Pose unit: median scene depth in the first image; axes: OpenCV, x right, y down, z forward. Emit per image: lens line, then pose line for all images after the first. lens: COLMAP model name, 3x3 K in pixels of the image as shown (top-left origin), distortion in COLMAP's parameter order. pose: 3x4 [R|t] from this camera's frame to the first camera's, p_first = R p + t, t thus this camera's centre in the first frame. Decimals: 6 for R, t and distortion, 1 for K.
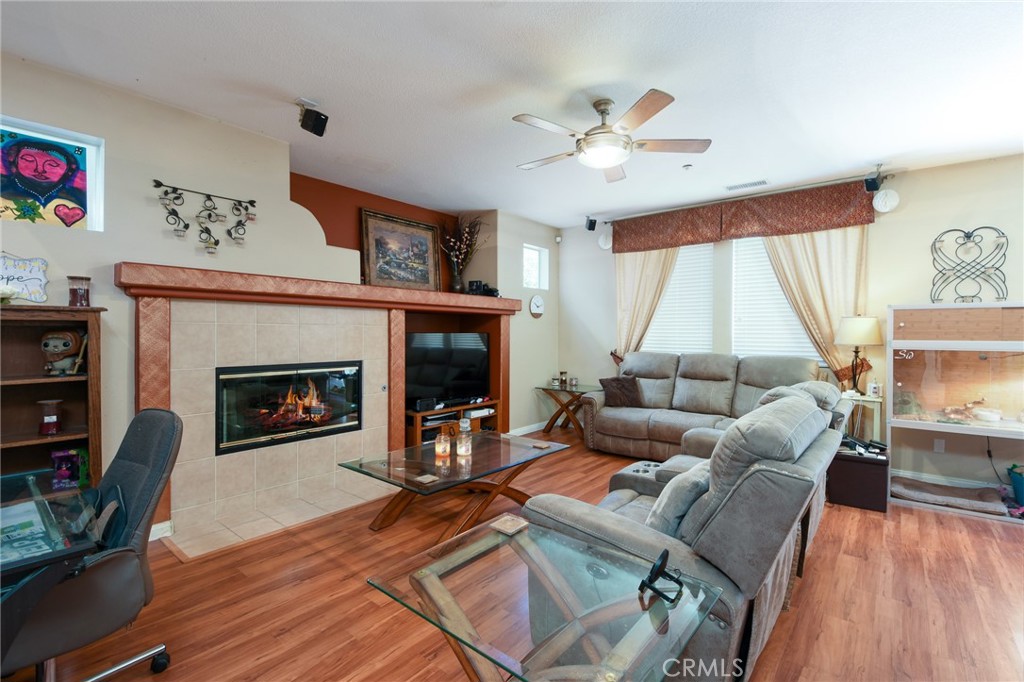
lens RADIAL K [[453.6, 0, 525.2], [0, 453.6, 336.9], [0, 0, 1]] dist [0.024201, -0.019955]
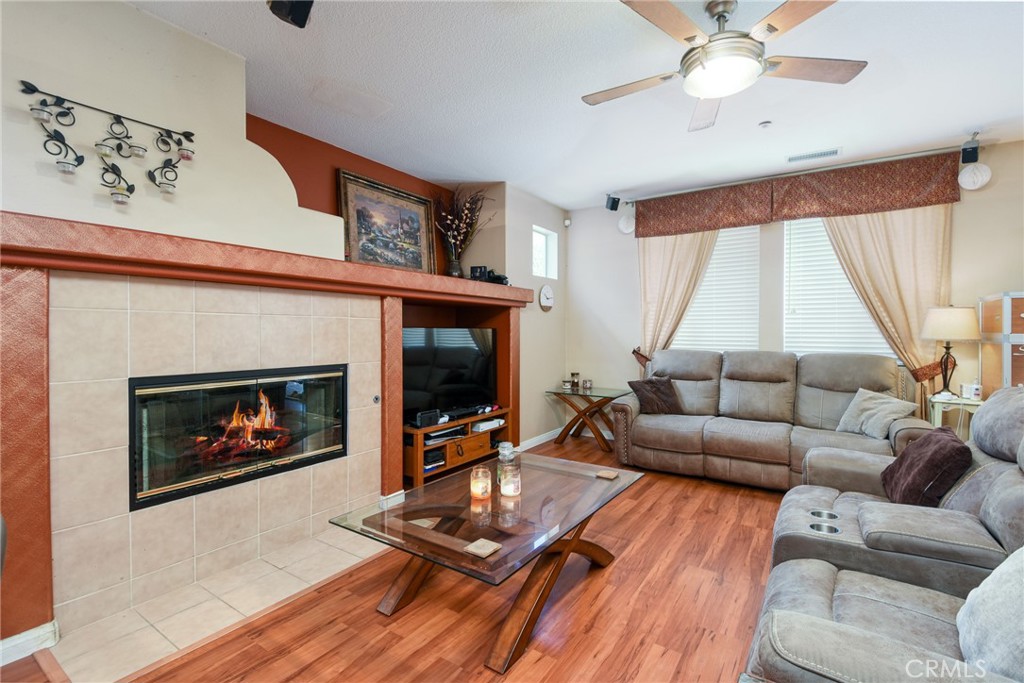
lens RADIAL K [[447.0, 0, 541.3], [0, 447.0, 335.6], [0, 0, 1]] dist [0.017374, -0.013975]
pose [[0.991790, -0.003123, 0.127842, -0.134896], [0.003089, 0.999995, 0.000467, 0.005734], [-0.127842, -0.000068, 0.991794, 0.222882]]
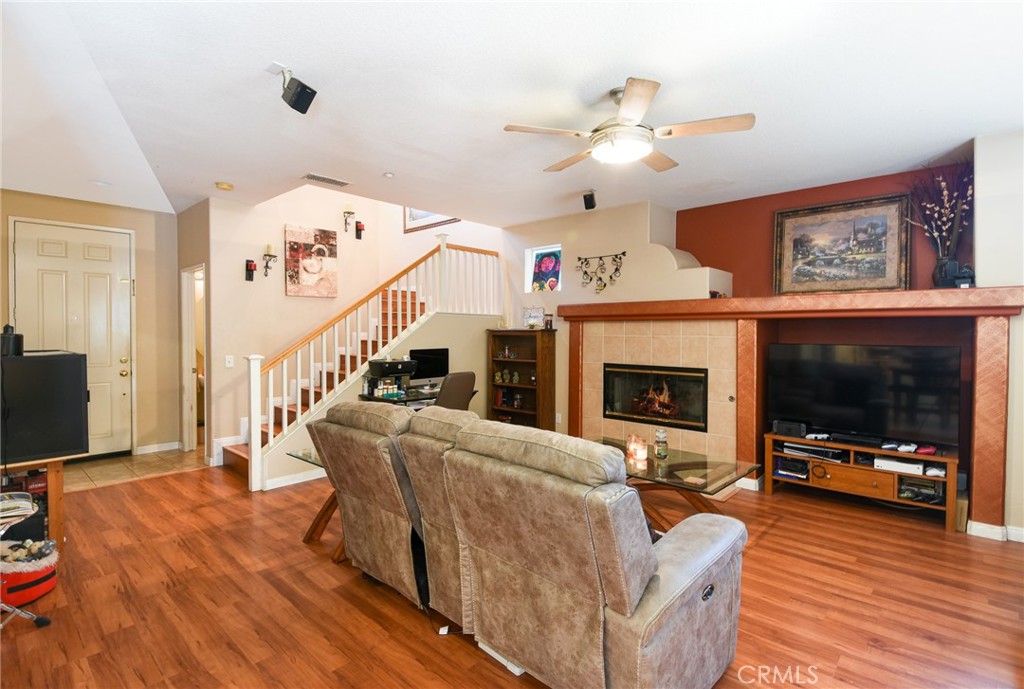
lens RADIAL K [[436.3, 0, 484.5], [0, 436.3, 342.0], [0, 0, 1]] dist [-0.000349, -0.000328]
pose [[-0.044409, 0.019008, -0.998833, 0.694406], [-0.010916, 0.999750, 0.019511, -0.025926], [0.998954, 0.011770, -0.044190, 0.516439]]
